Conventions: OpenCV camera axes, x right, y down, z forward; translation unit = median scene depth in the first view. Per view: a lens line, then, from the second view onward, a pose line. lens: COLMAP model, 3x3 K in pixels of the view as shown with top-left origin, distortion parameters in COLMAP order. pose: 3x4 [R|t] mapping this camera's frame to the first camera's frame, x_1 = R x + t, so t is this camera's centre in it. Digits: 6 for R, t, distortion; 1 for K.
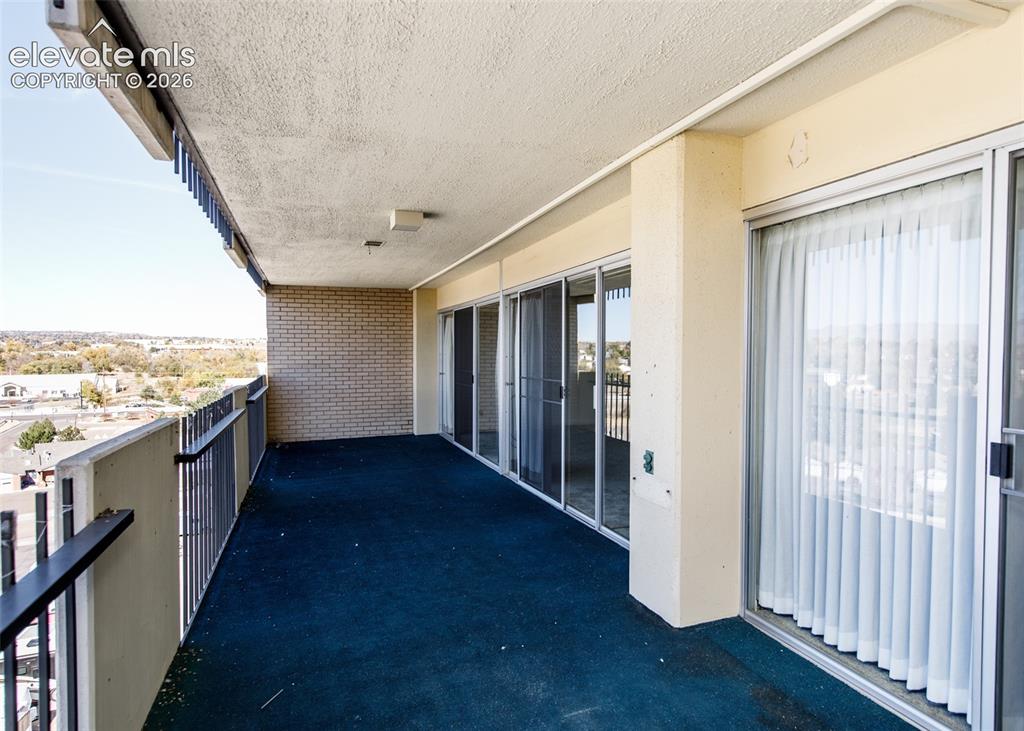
lens RADIAL K [[582.3, 0, 513.8], [0, 582.3, 364.1], [0, 0, 1]] dist [0.003820, -0.000243]
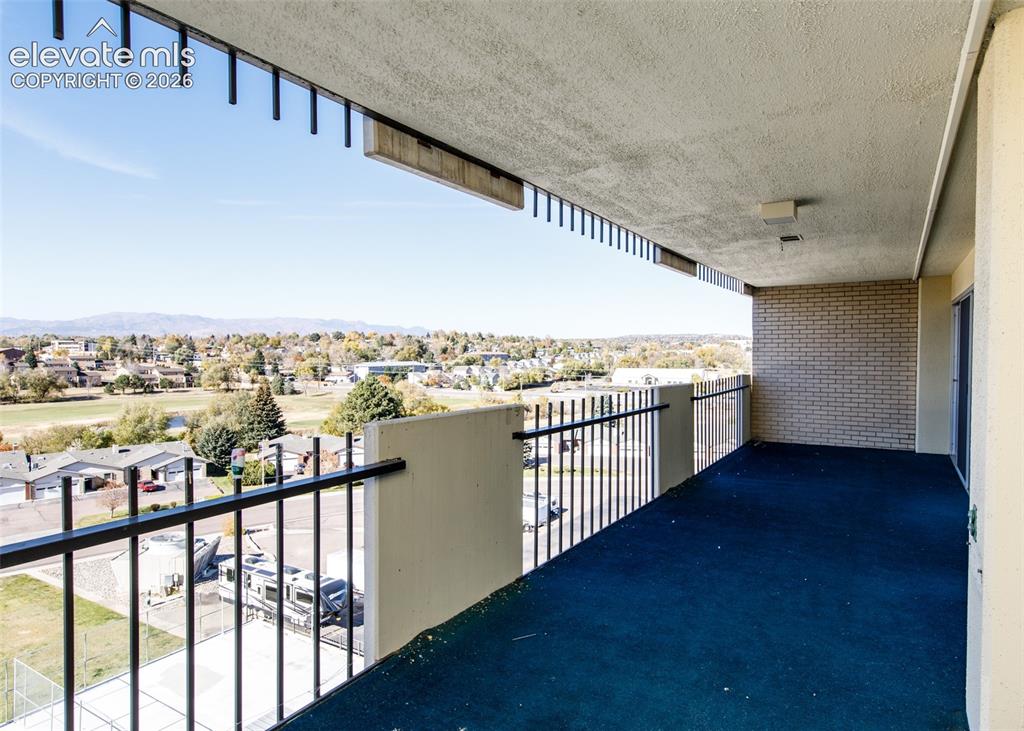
lens RADIAL K [[582.3, 0, 556.2], [0, 582.3, 361.2], [0, 0, 1]] dist [0.003820, -0.000243]
pose [[0.641790, 0.015626, -0.766721, 0.147562], [-0.018394, 0.999818, 0.004980, -0.004122], [0.766659, 0.010907, 0.641961, 0.066913]]
